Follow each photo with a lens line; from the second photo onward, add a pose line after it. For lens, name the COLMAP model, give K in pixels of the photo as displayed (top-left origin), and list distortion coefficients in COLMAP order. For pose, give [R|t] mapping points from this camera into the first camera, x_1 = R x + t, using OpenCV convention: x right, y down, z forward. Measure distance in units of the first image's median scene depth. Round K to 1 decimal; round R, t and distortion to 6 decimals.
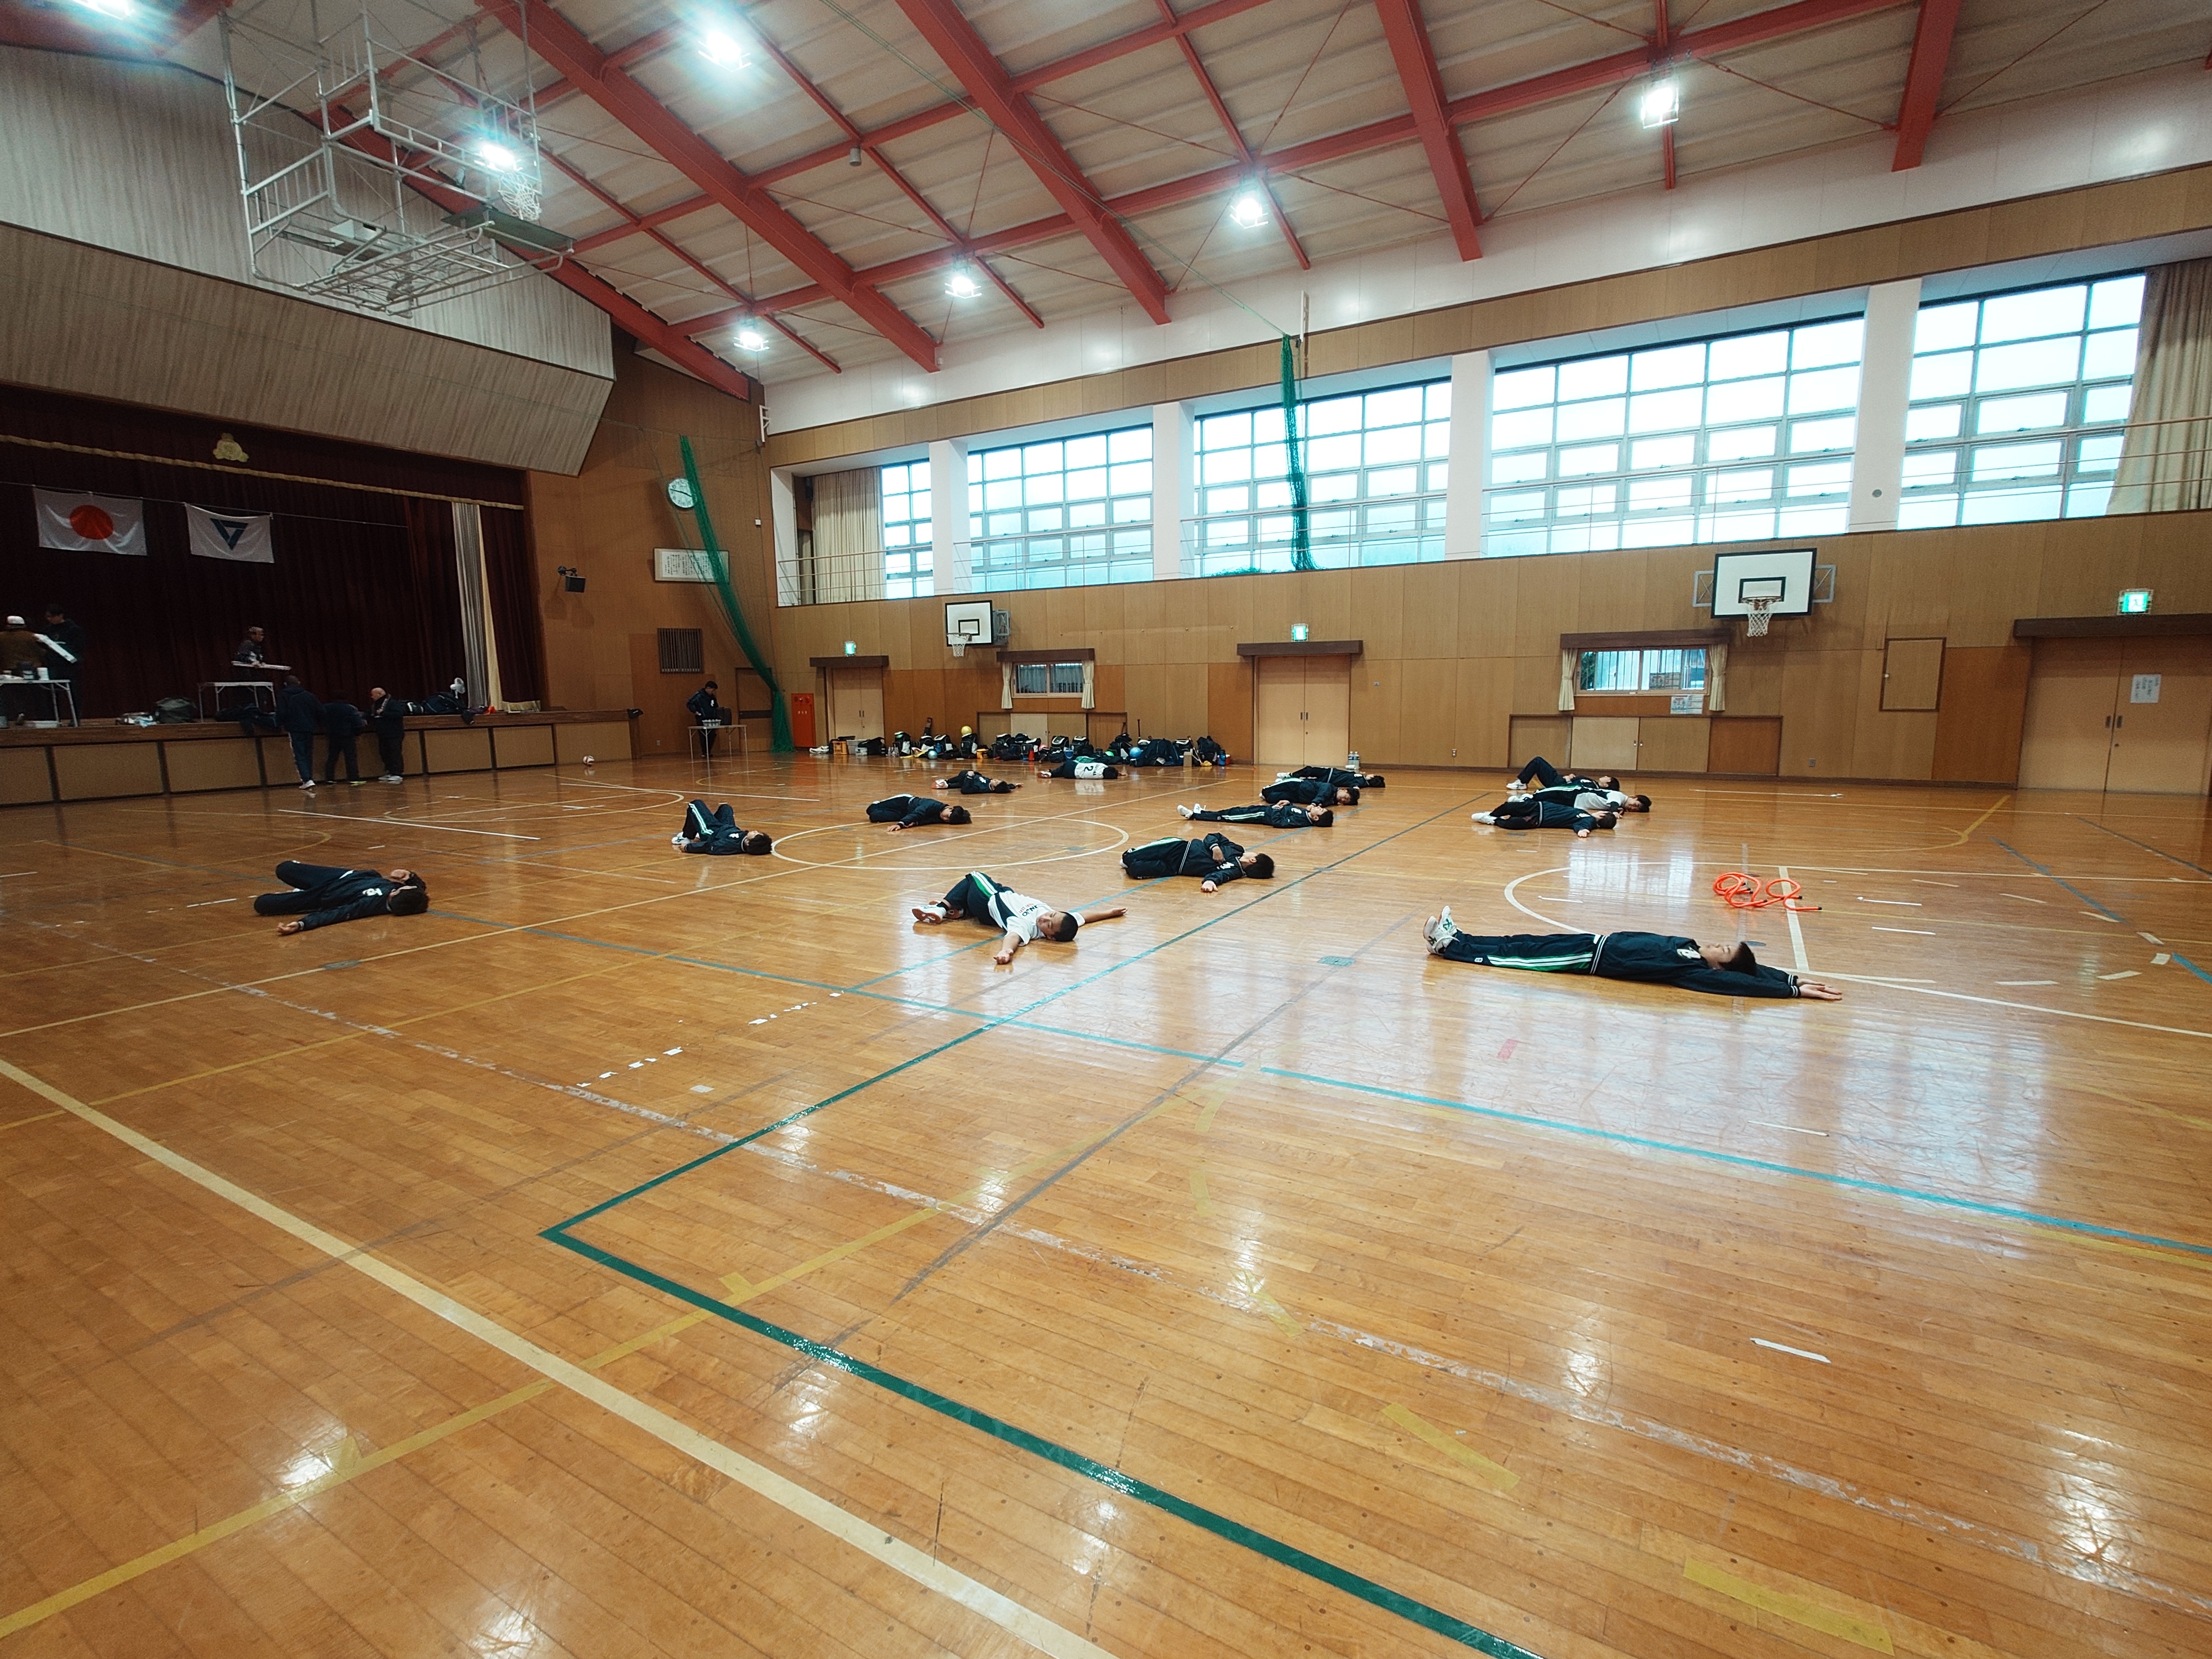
lens RADIAL K [[1130.5, 0, 1106.0], [0, 1130.5, 829.5], [0, 0, 1]] dist [-0.002515, -0.000628]
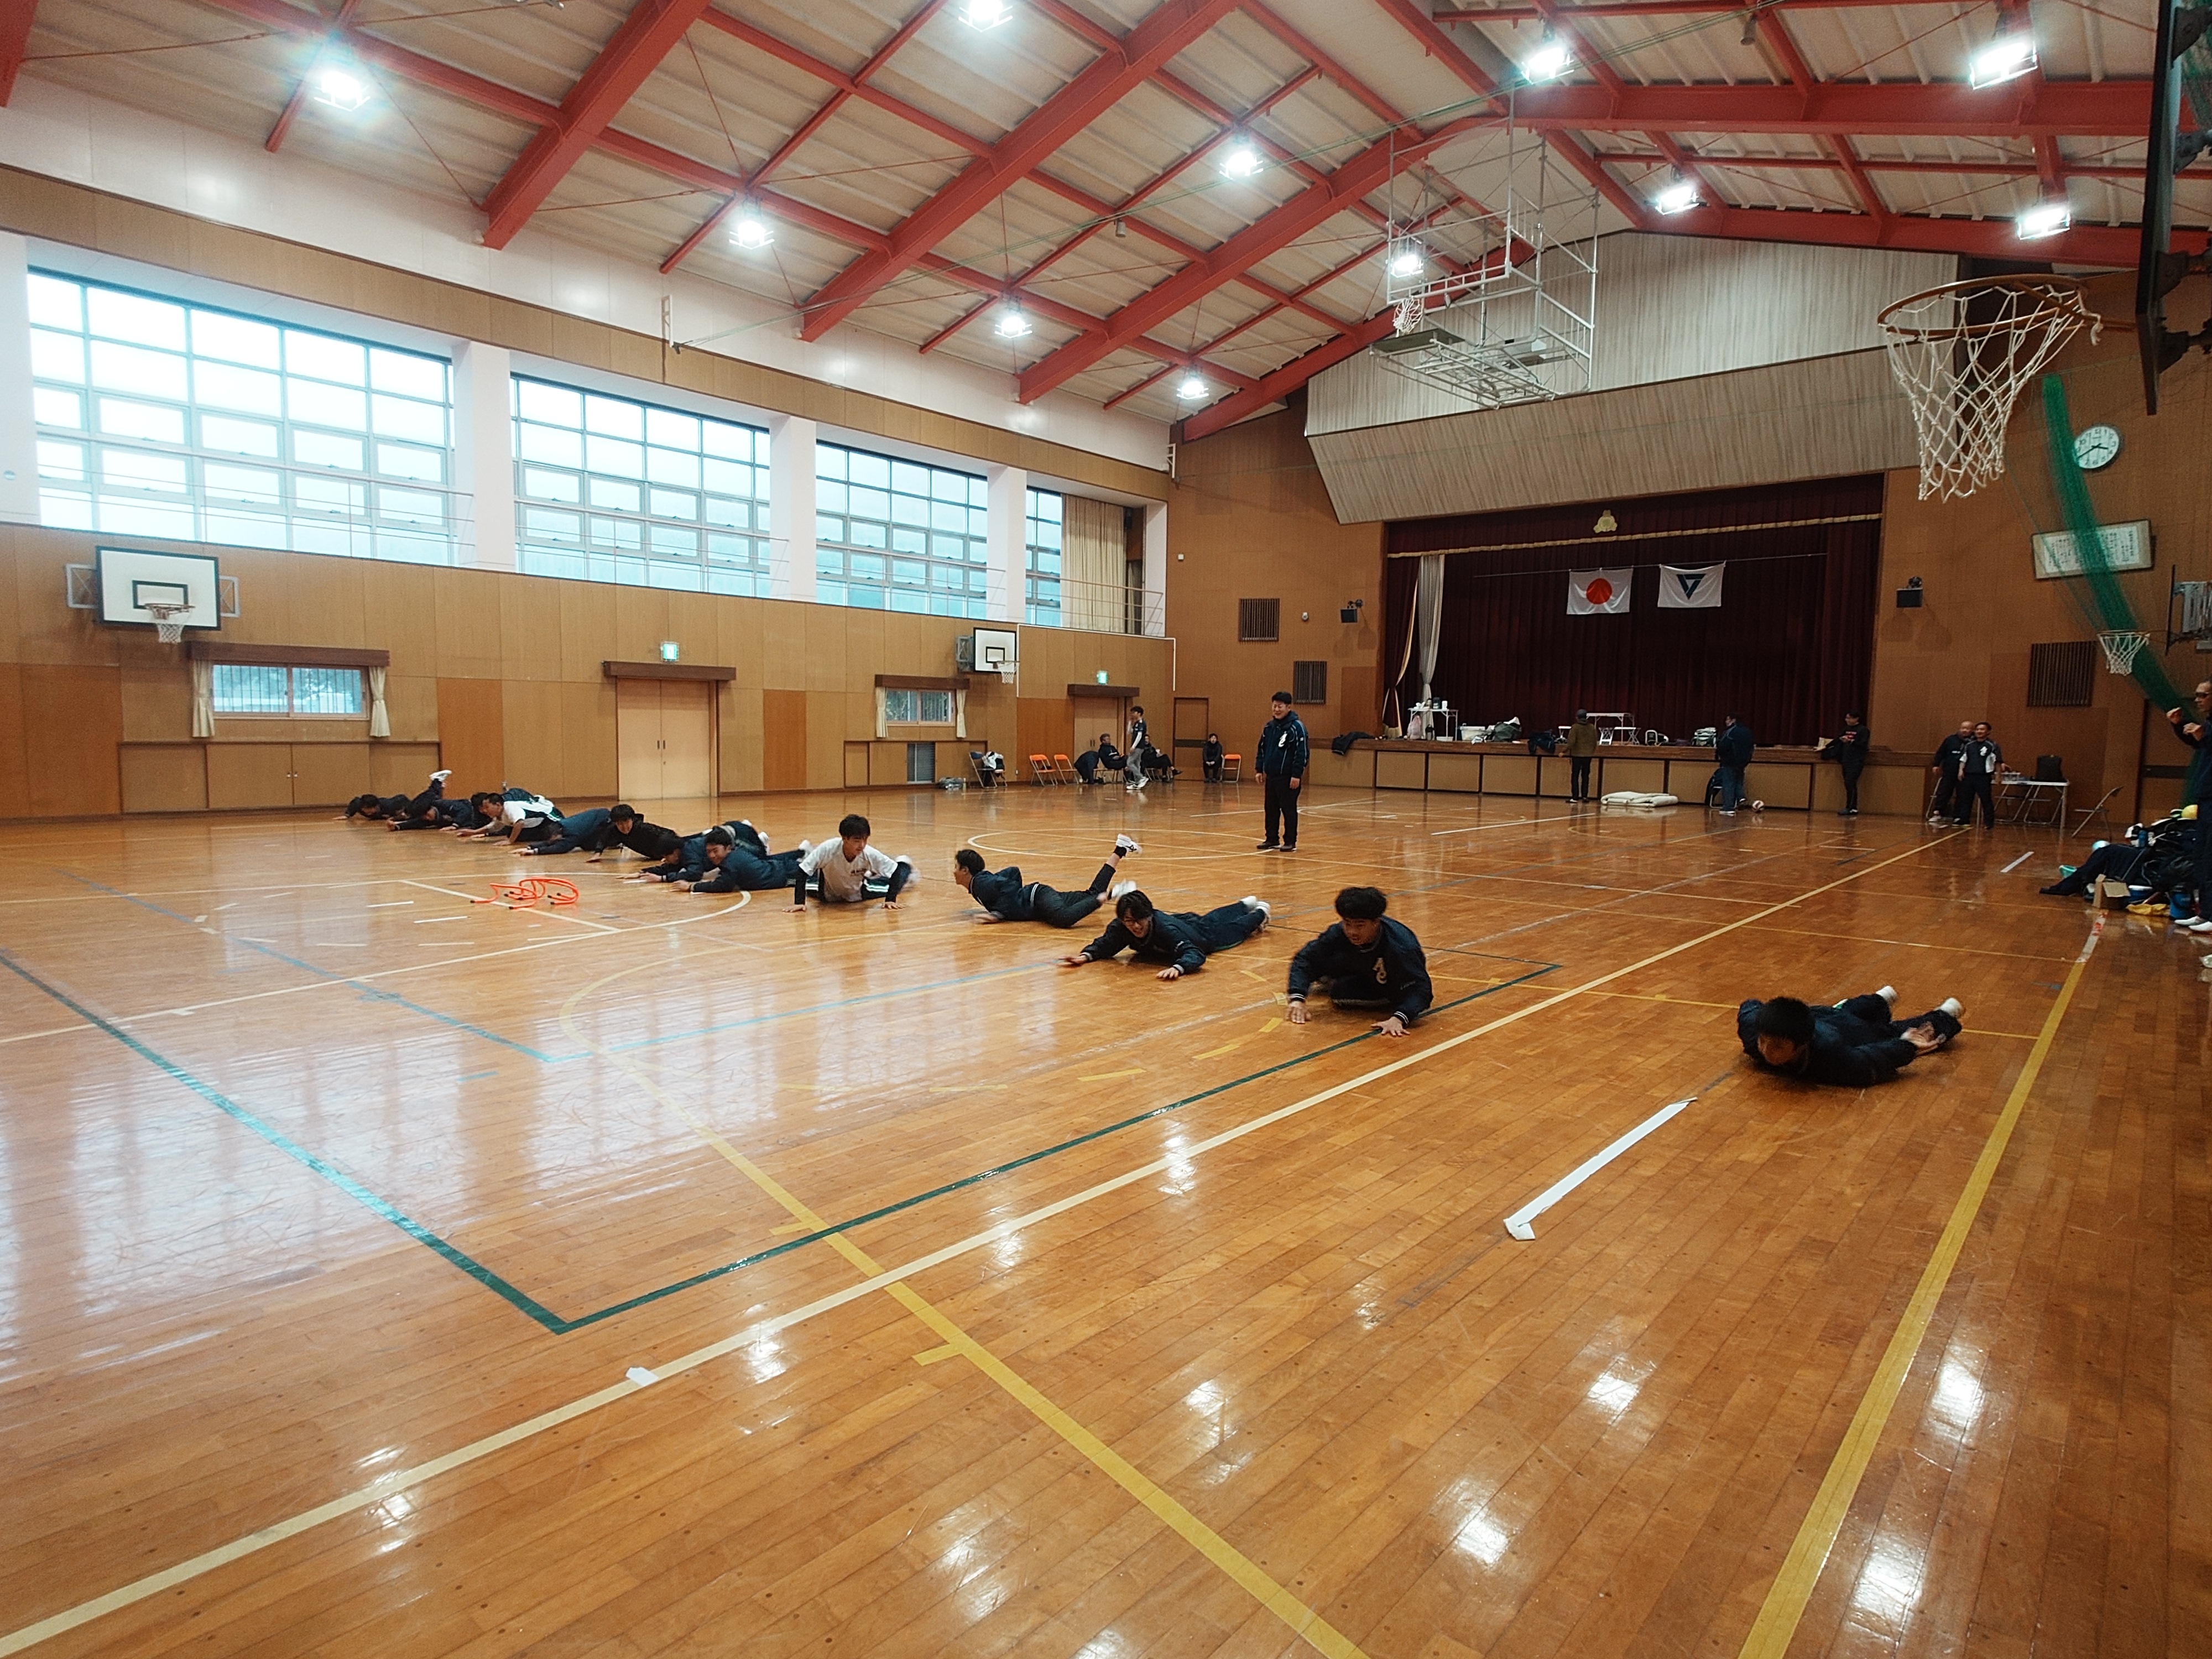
lens RADIAL K [[1260.0, 0, 1106.0], [0, 1260.0, 829.5], [0, 0, 1]] dist [-0.001351, -0.000145]
pose [[0.124417, -0.075051, 0.989388, -0.769253], [0.105265, 0.992506, 0.062050, -0.054695], [-0.986630, 0.096428, 0.131385, 0.494884]]
